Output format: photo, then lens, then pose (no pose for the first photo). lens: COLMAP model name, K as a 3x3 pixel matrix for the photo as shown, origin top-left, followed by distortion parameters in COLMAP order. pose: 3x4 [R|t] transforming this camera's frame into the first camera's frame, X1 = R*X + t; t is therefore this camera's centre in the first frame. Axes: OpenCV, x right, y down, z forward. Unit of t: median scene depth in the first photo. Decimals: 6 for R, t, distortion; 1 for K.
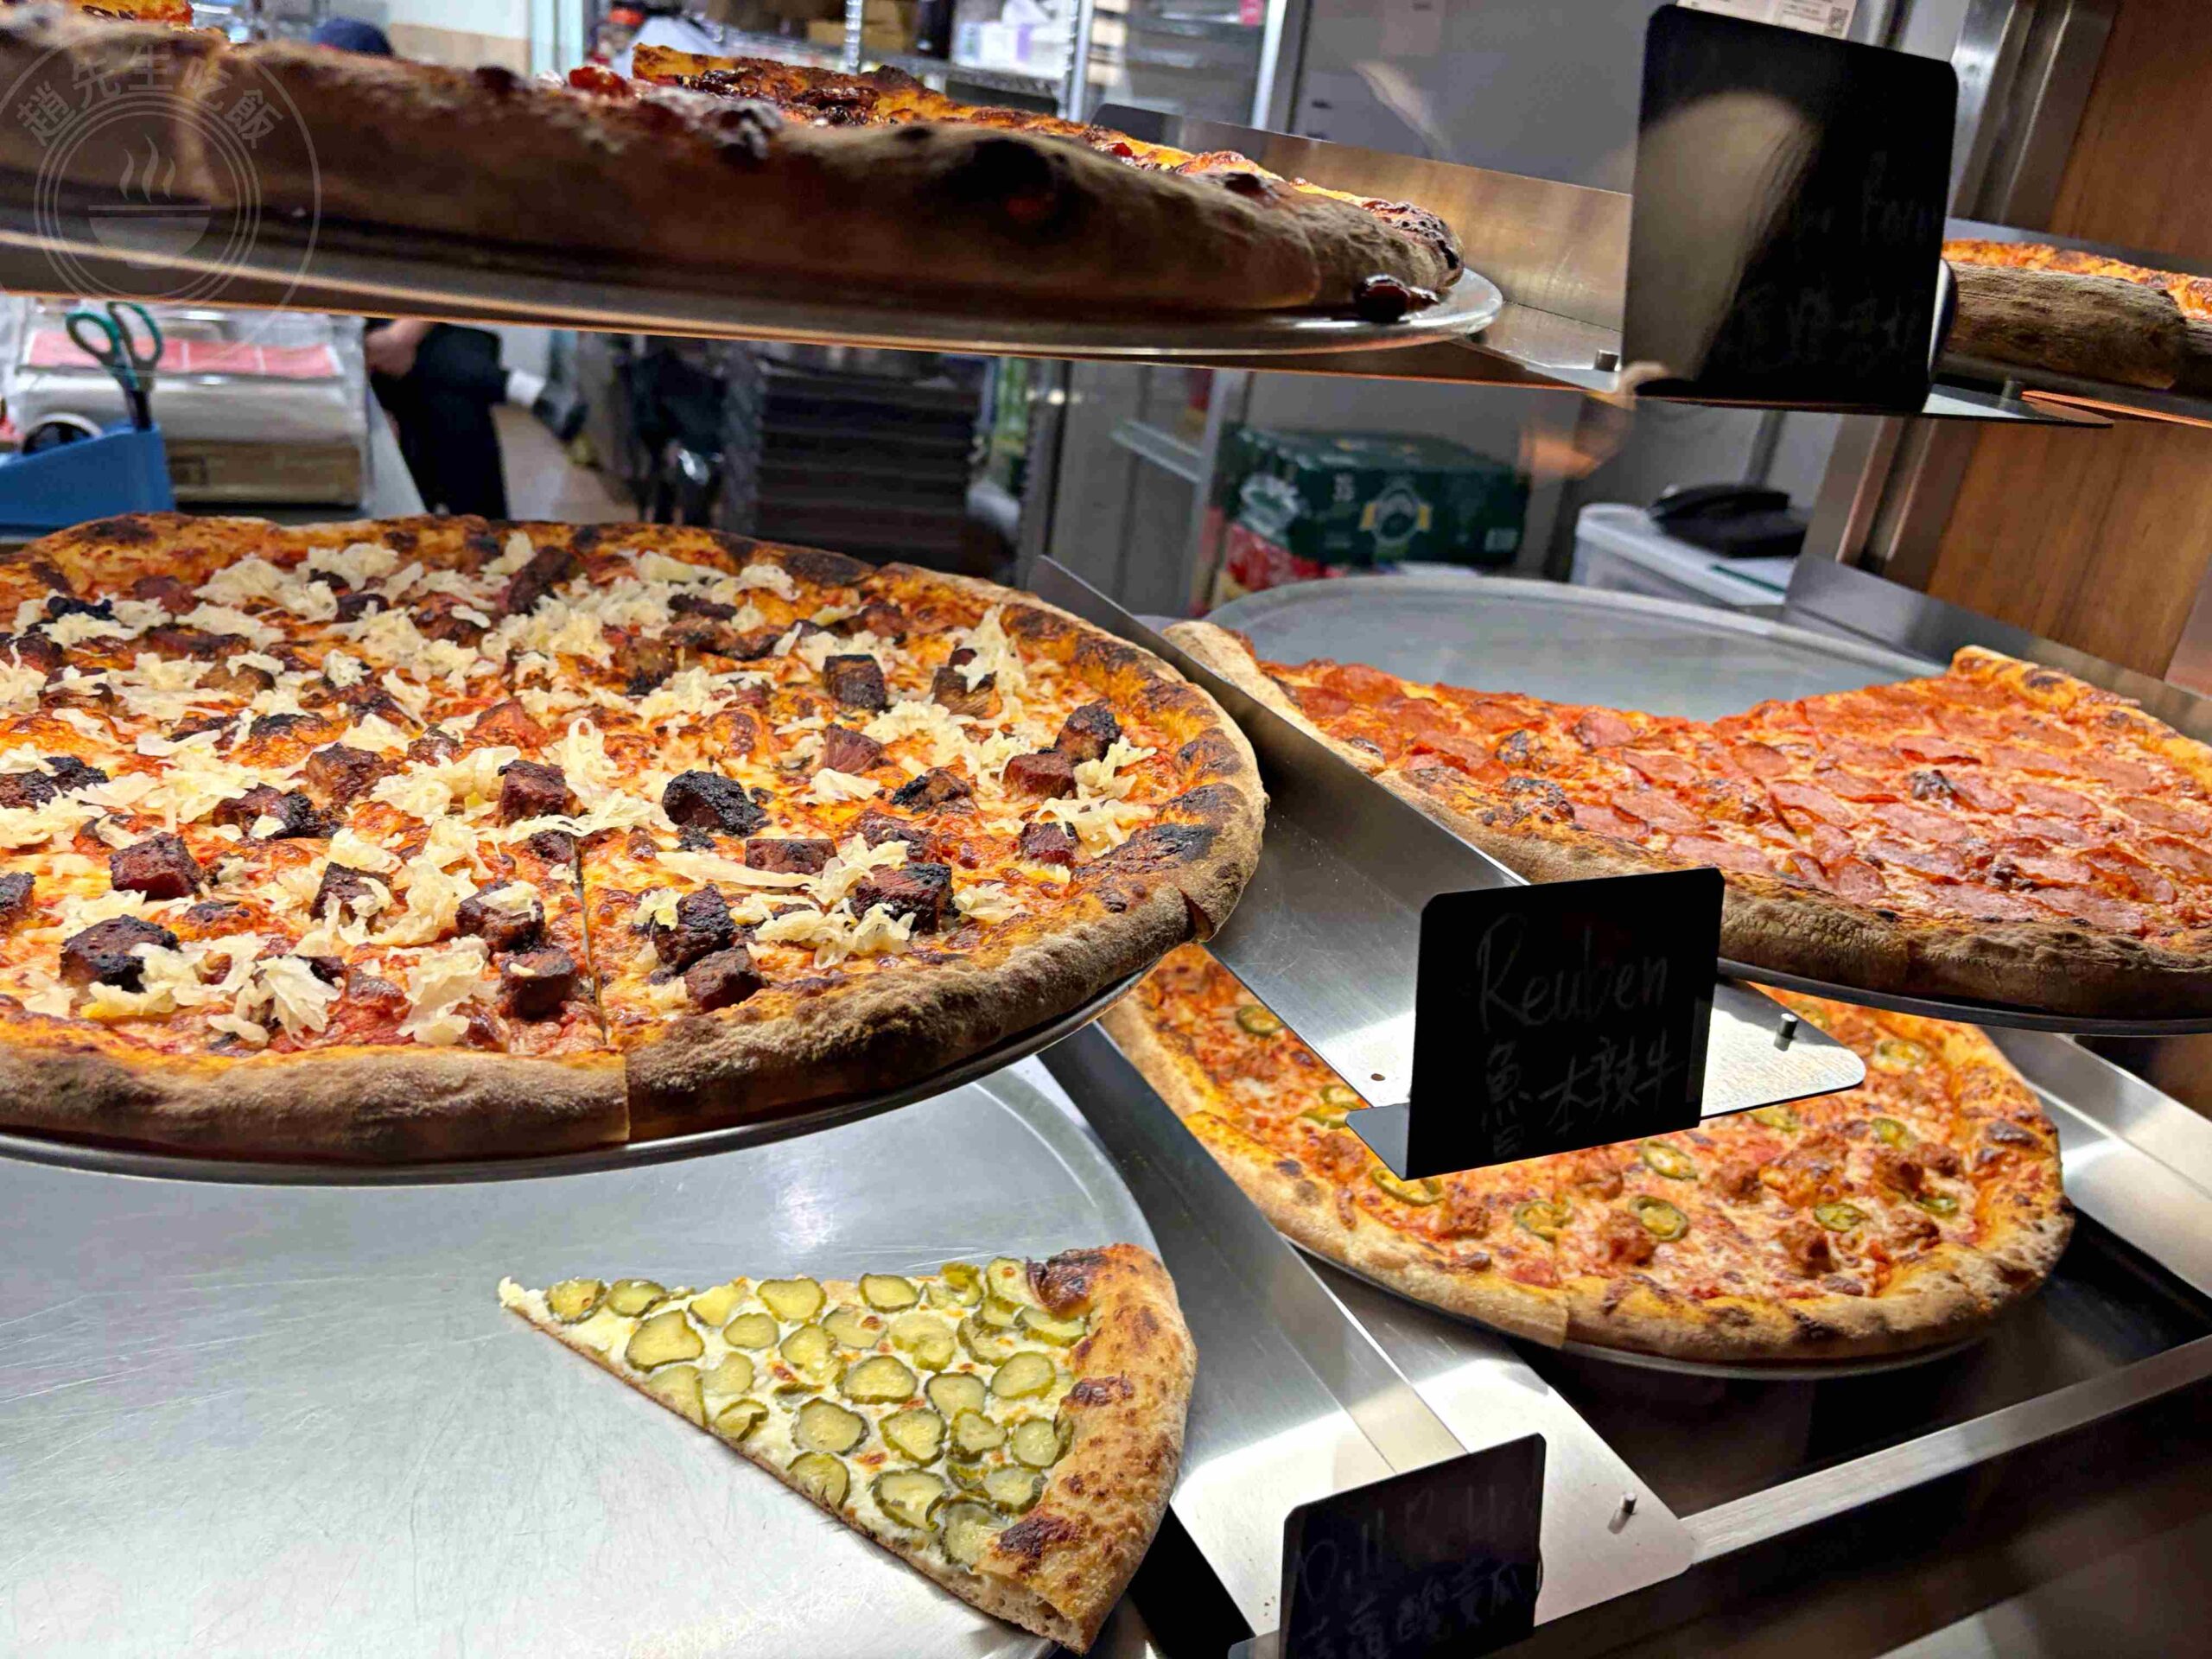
lens RADIAL K [[1668.6, 0, 1097.0], [0, 1668.6, 824.9], [0, 0, 1]] dist [0.035790, -0.054965]
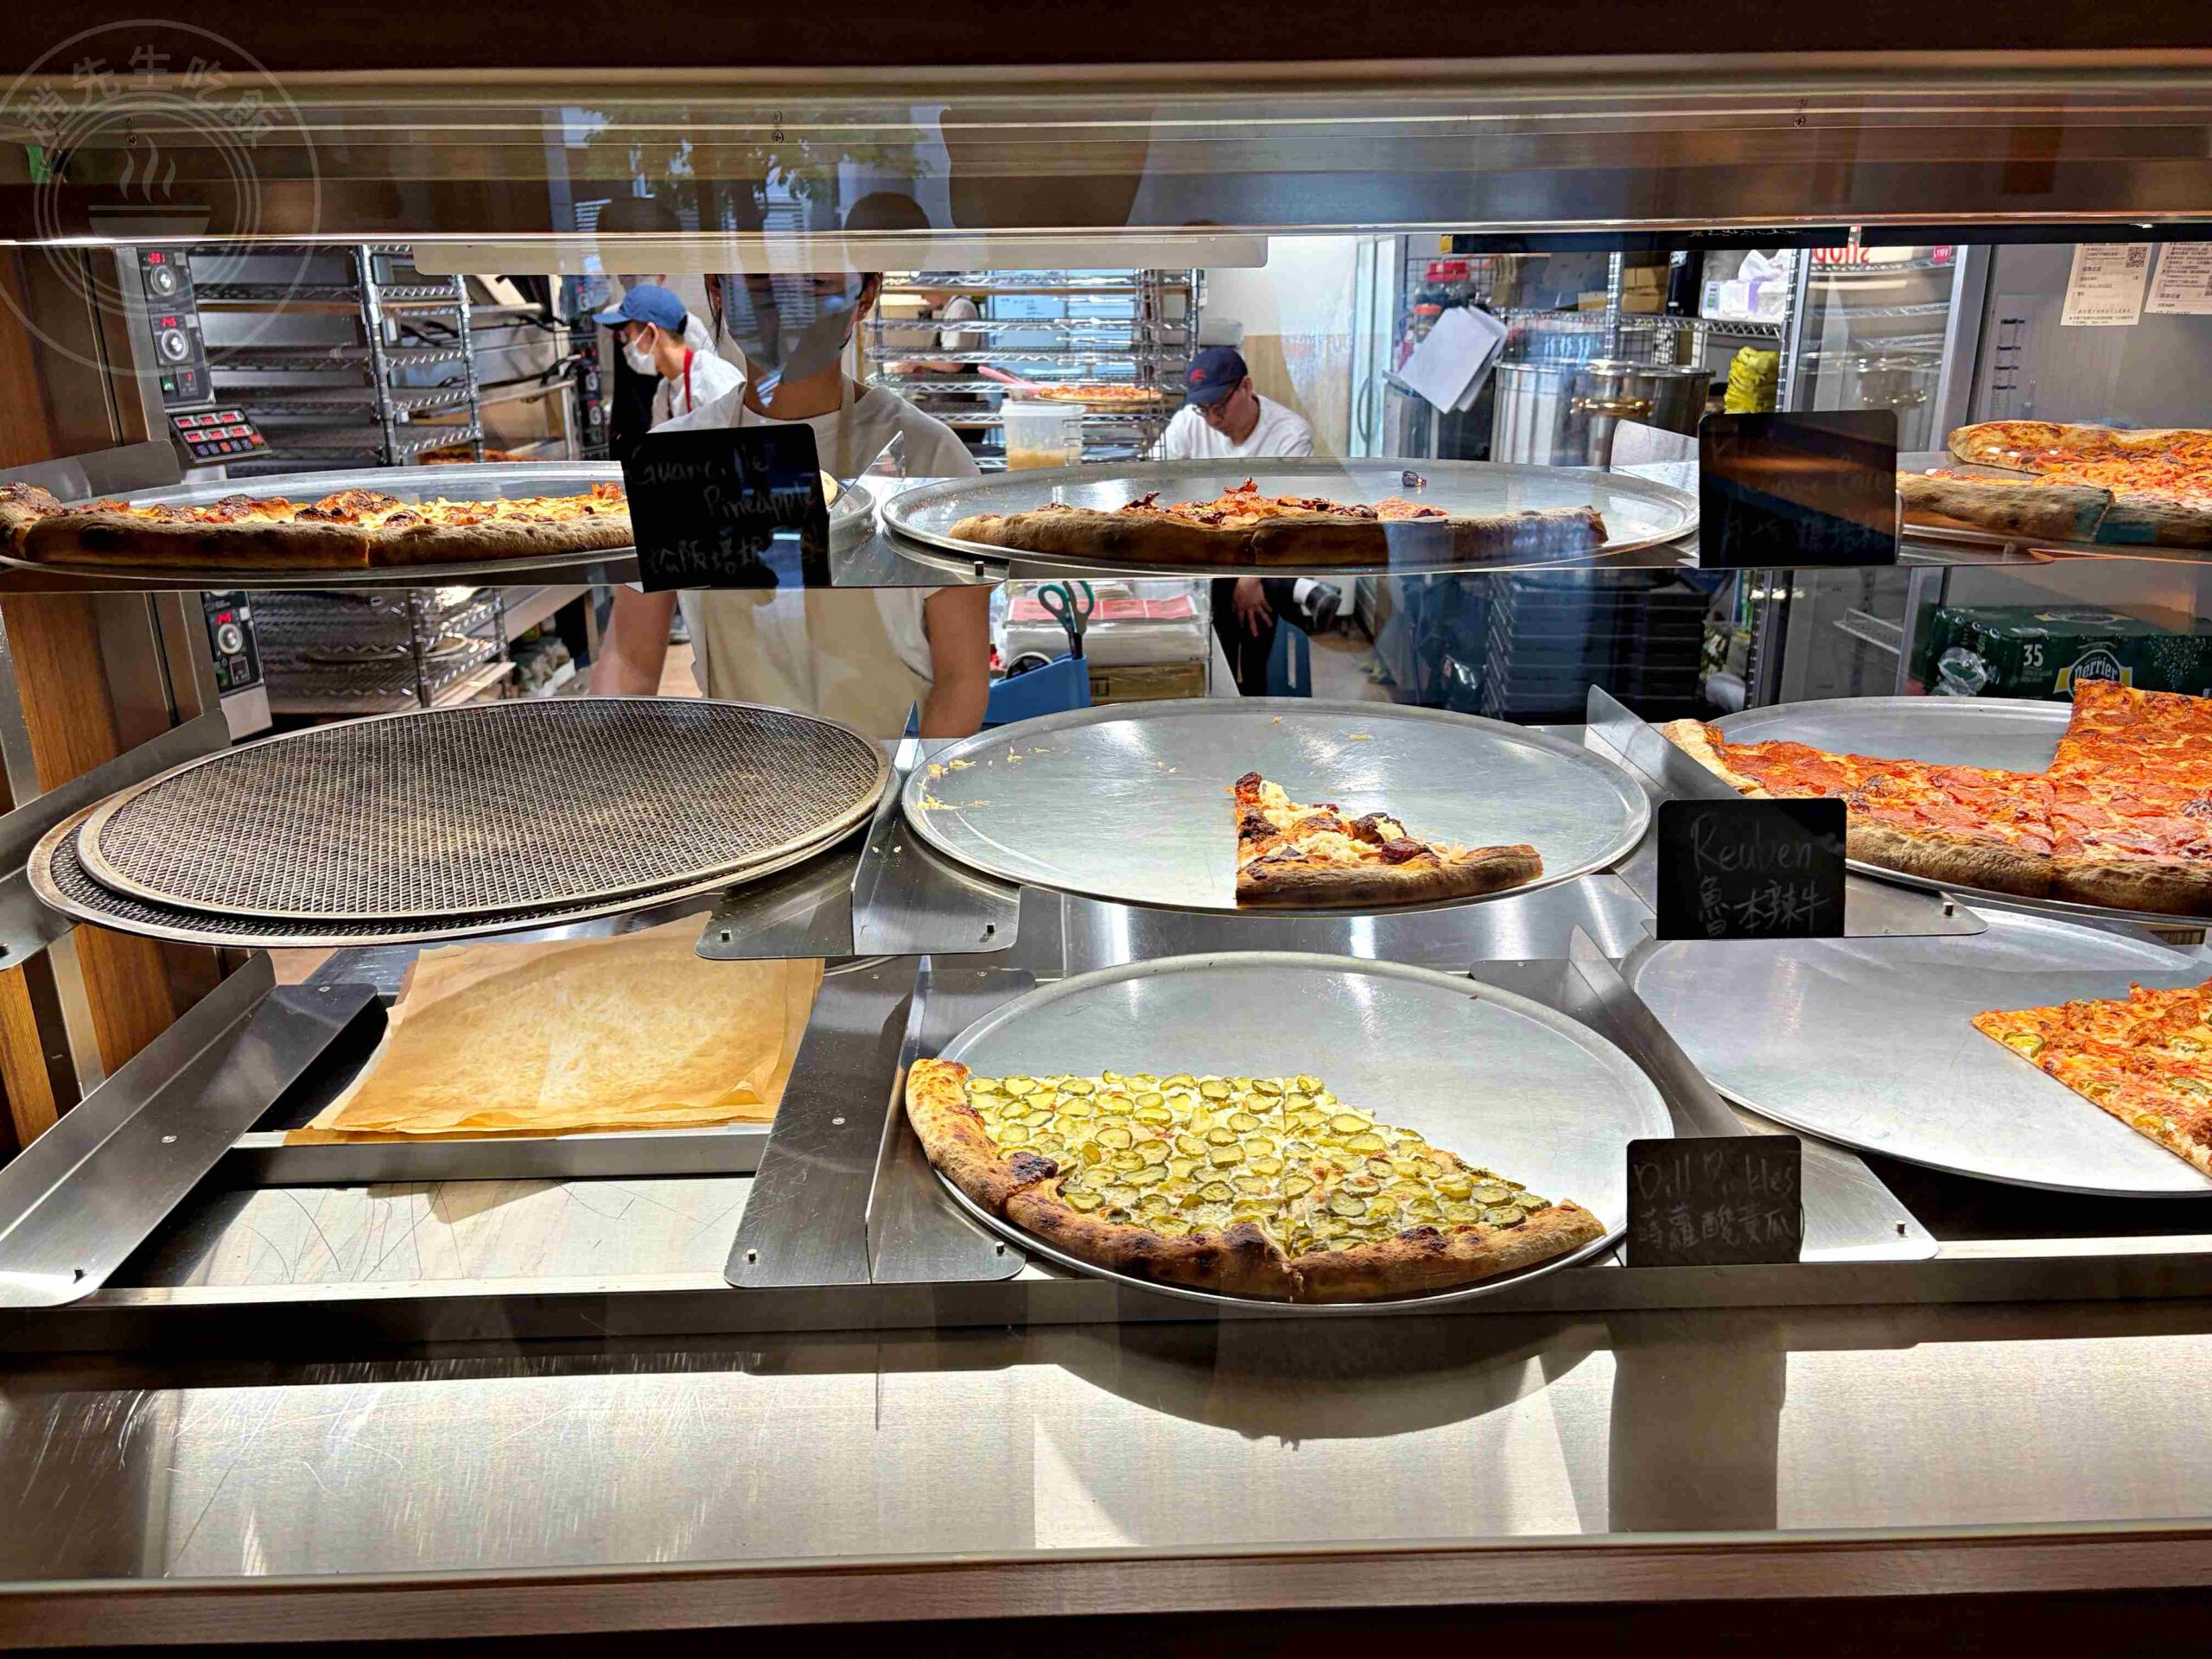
lens RADIAL K [[1668.6, 0, 1112.6], [0, 1668.6, 834.4], [0, 0, 1]] dist [0.035790, -0.054965]
pose [[0.894902, -0.009097, -0.446170, 0.354568], [-0.046490, 0.992452, -0.113481, 0.242051], [0.443835, 0.122297, 0.887724, -0.811565]]
